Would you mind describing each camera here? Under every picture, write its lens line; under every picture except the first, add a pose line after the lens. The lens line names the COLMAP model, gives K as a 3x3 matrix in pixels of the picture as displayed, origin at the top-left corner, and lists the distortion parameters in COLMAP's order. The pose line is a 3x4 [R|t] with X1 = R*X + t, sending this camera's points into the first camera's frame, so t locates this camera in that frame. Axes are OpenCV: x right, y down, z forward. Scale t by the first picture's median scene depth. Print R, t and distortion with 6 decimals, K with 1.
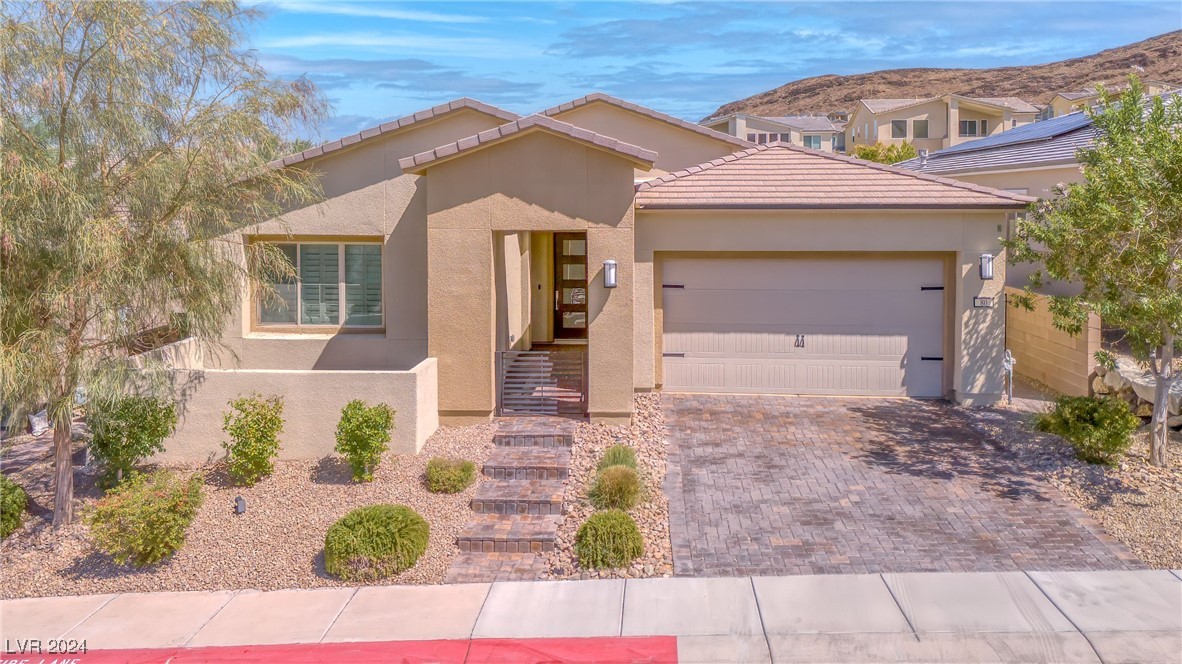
lens RADIAL K [[897.1, 0, 586.2], [0, 897.1, 230.2], [0, 0, 1]] dist [0.063715, -0.066779]
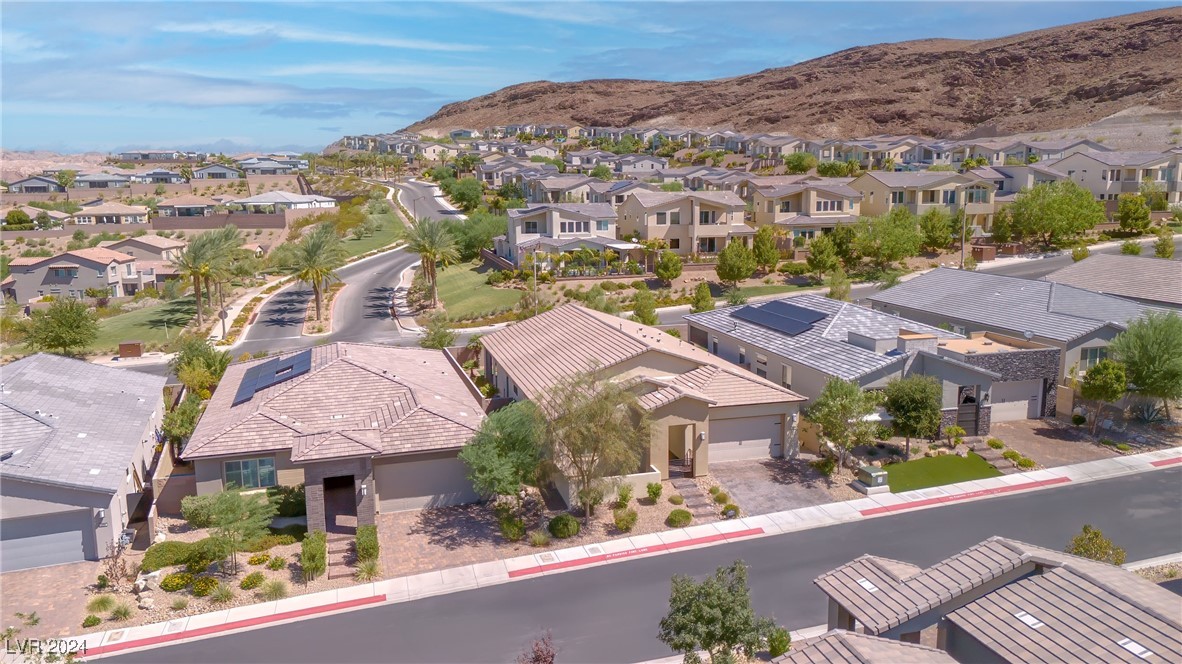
lens RADIAL K [[869.7, 0, 597.1], [0, 869.7, 335.1], [0, 0, 1]] dist [0.061004, -0.056423]
pose [[0.944031, -0.065029, 0.323384, -1.352795], [0.020490, 0.990042, 0.139273, -0.775611], [-0.329220, -0.124852, 0.935963, -1.853339]]
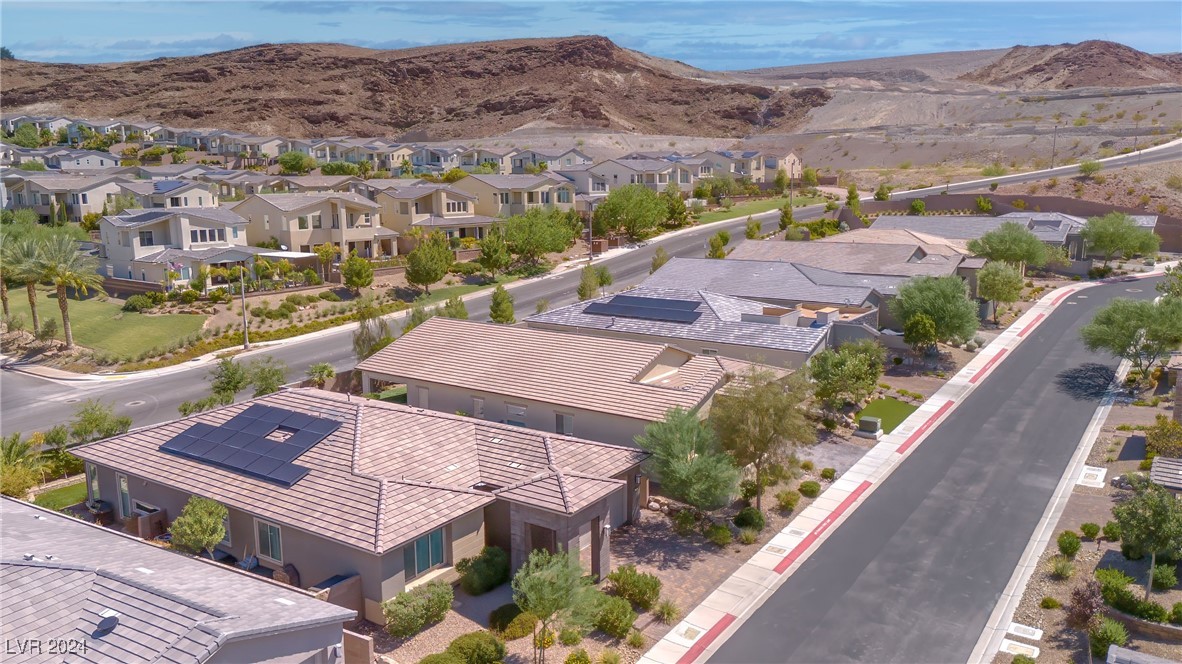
lens RADIAL K [[880.9, 0, 606.2], [0, 880.9, 331.8], [0, 0, 1]] dist [0.005707, 0.002313]
pose [[0.524064, -0.150124, 0.838344, -3.253971], [0.036692, 0.987408, 0.153880, -0.857659], [-0.850888, -0.049882, 0.522973, -0.294191]]
